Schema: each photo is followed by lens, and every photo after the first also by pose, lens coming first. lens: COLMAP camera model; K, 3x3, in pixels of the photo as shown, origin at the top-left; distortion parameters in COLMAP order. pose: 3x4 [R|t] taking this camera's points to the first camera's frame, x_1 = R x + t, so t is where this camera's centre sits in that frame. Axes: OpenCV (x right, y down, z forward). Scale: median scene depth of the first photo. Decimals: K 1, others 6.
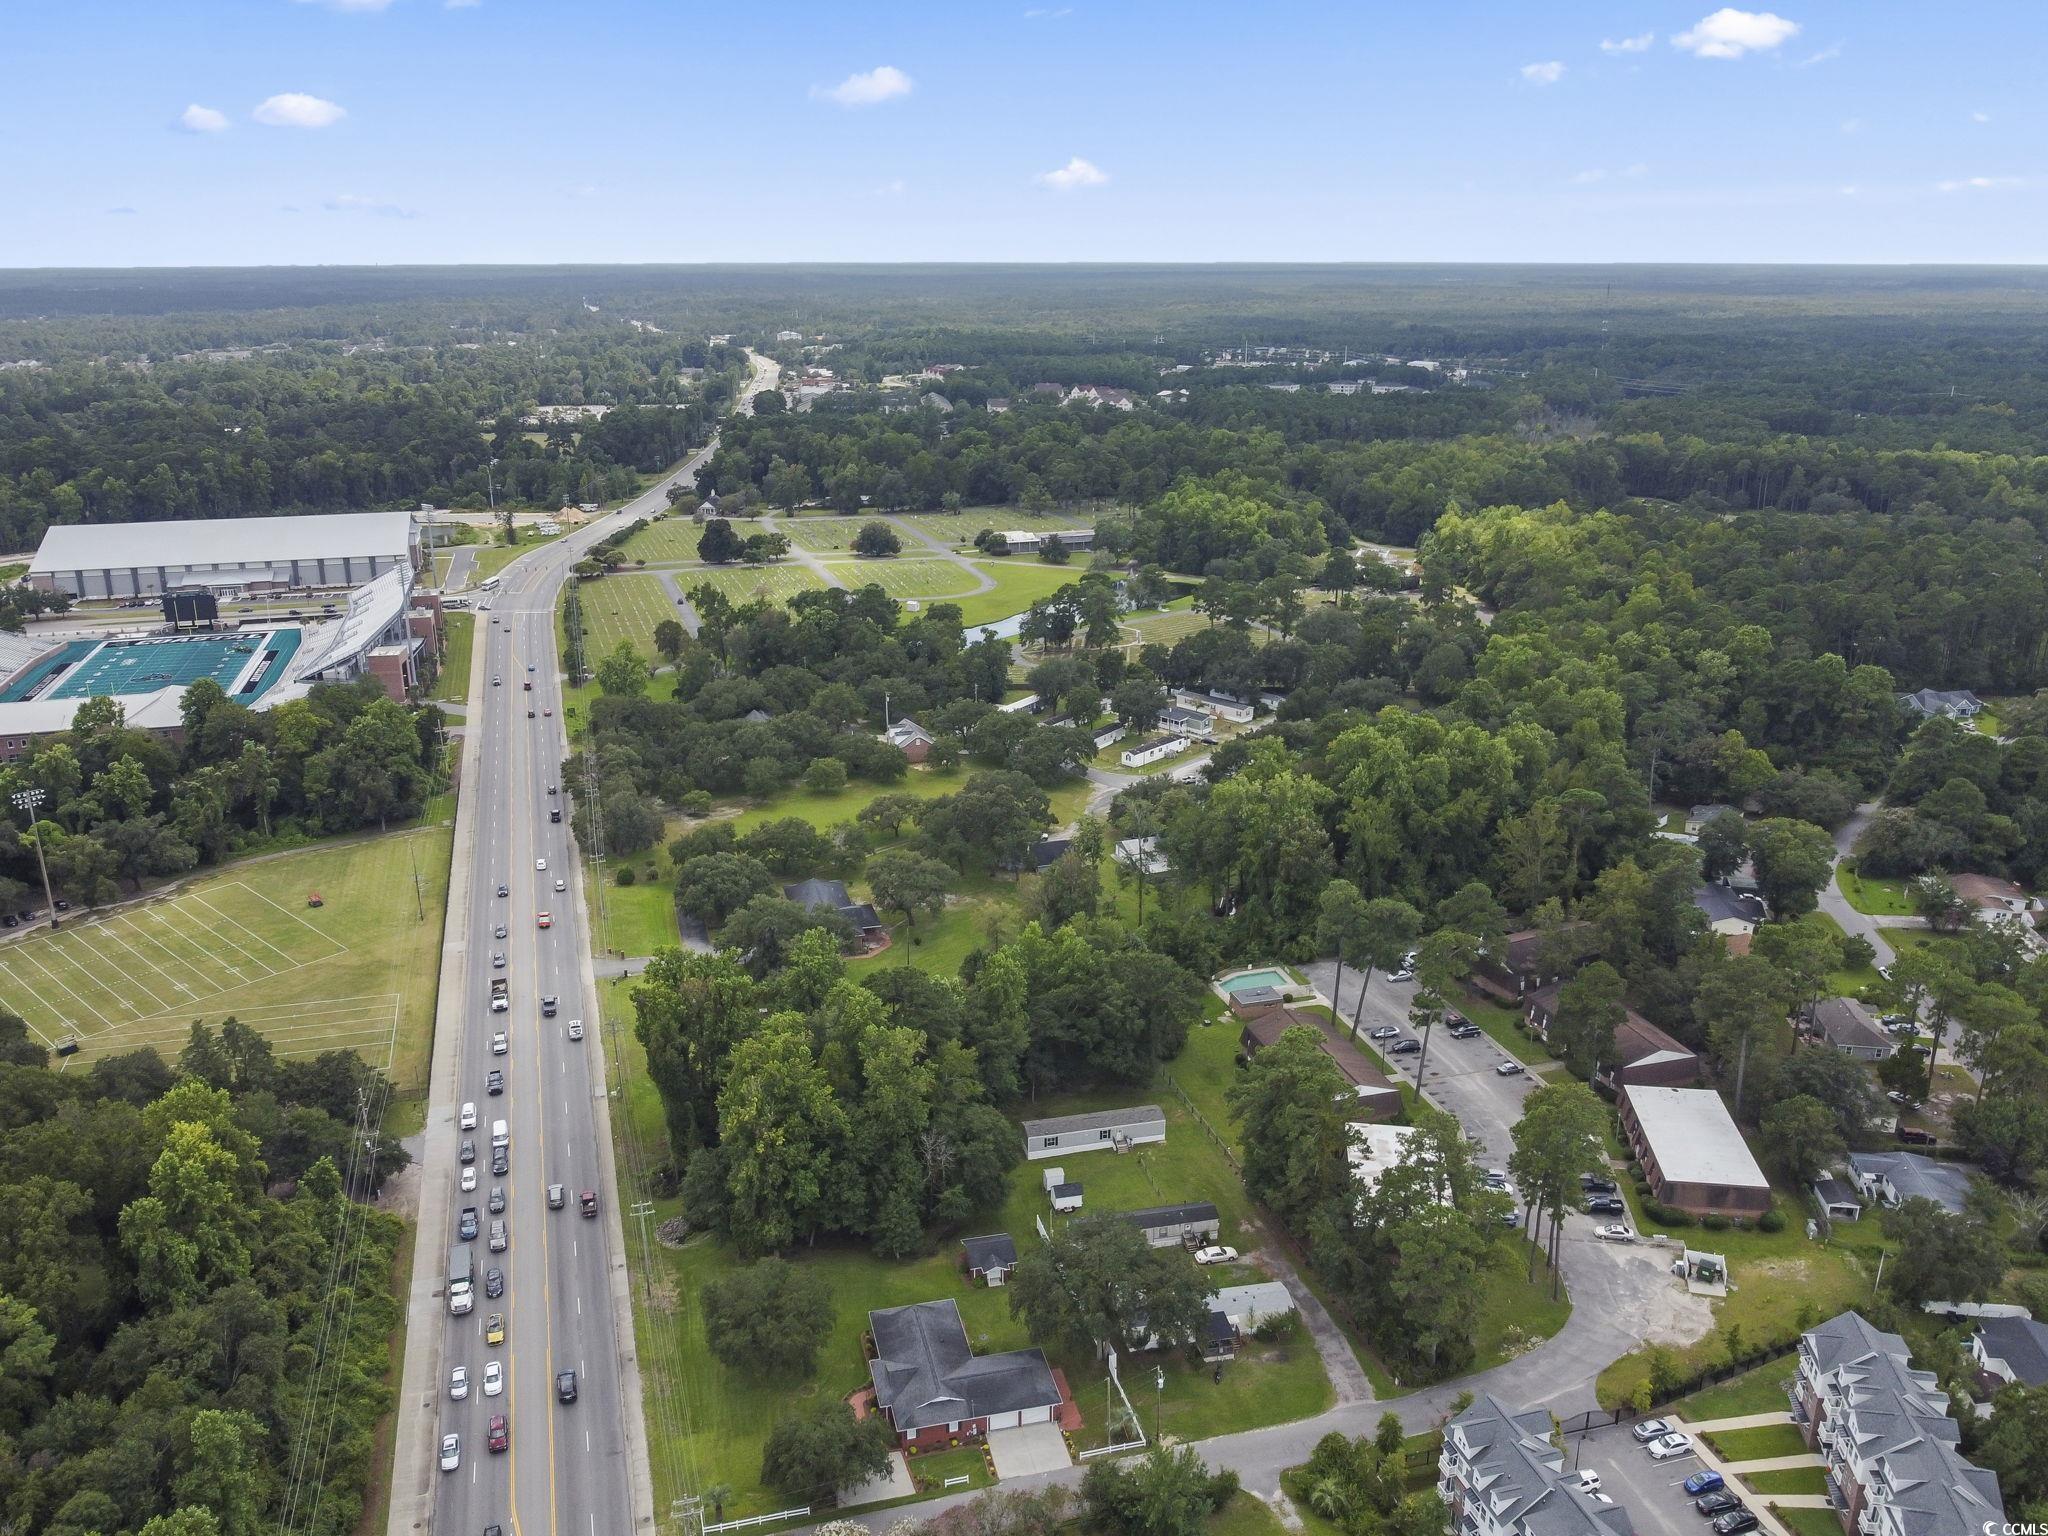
lens RADIAL K [[1632.3, 0, 1048.3], [0, 1632.3, 765.9], [0, 0, 1]] dist [0.004651, -0.003171]
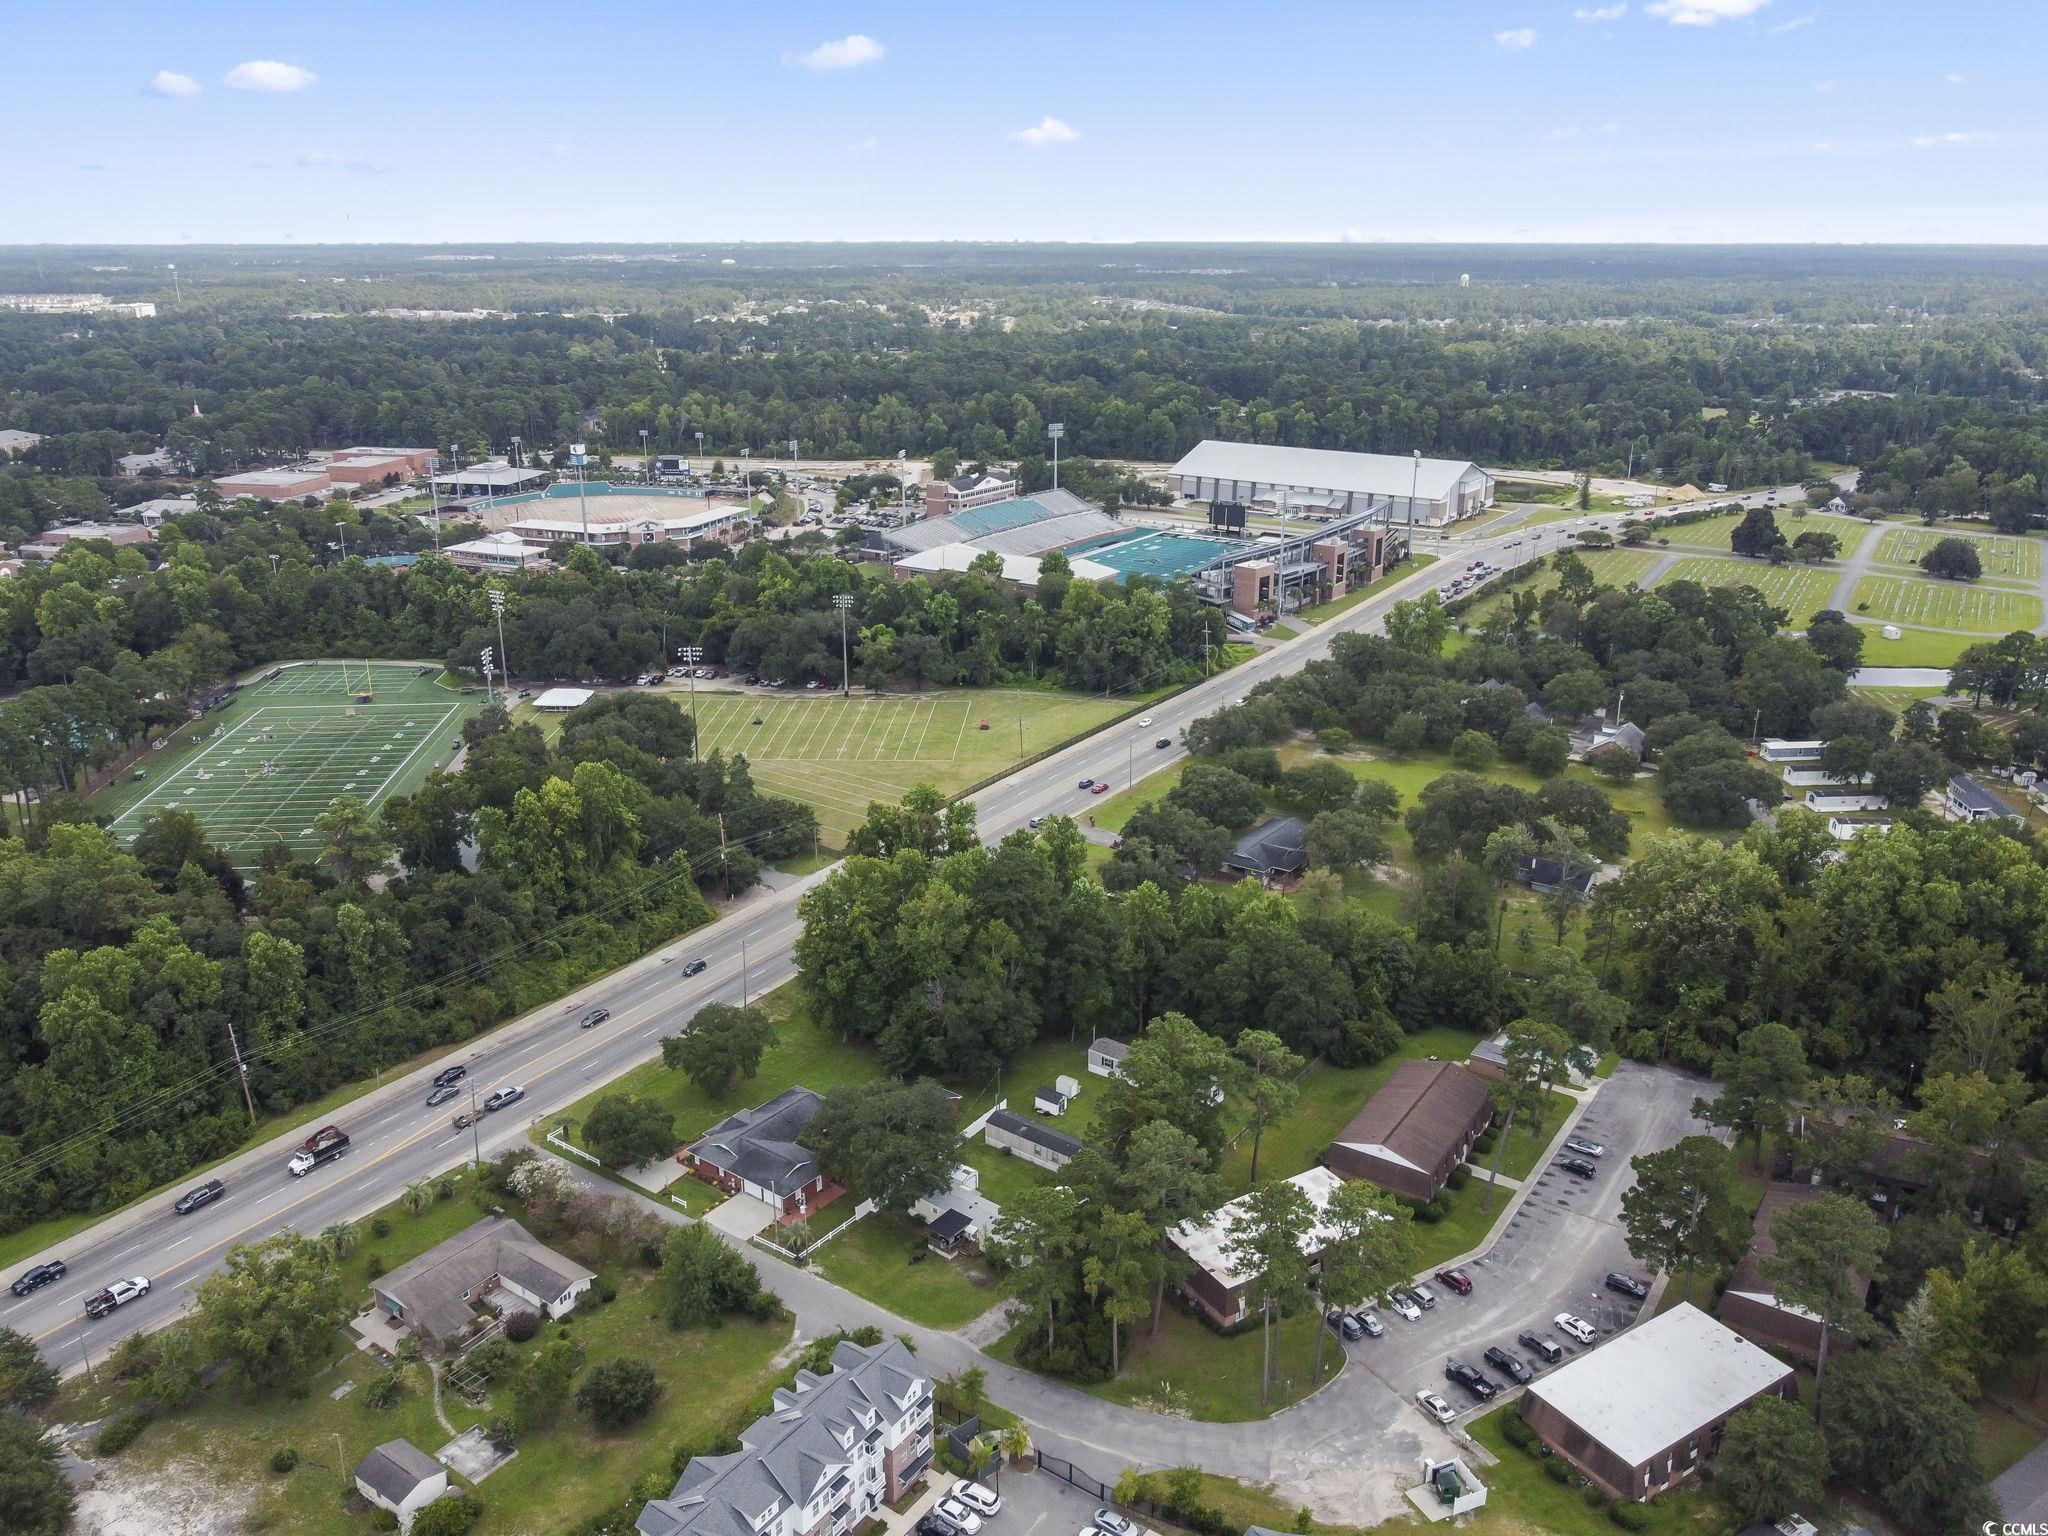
lens RADIAL K [[1632.3, 0, 1048.3], [0, 1632.3, 765.9], [0, 0, 1]] dist [0.004651, -0.003171]
pose [[0.625623, 0.246915, -0.740019, 0.481684], [-0.238305, 0.963736, 0.120094, -0.046222], [0.742837, 0.101217, 0.661777, 0.184512]]
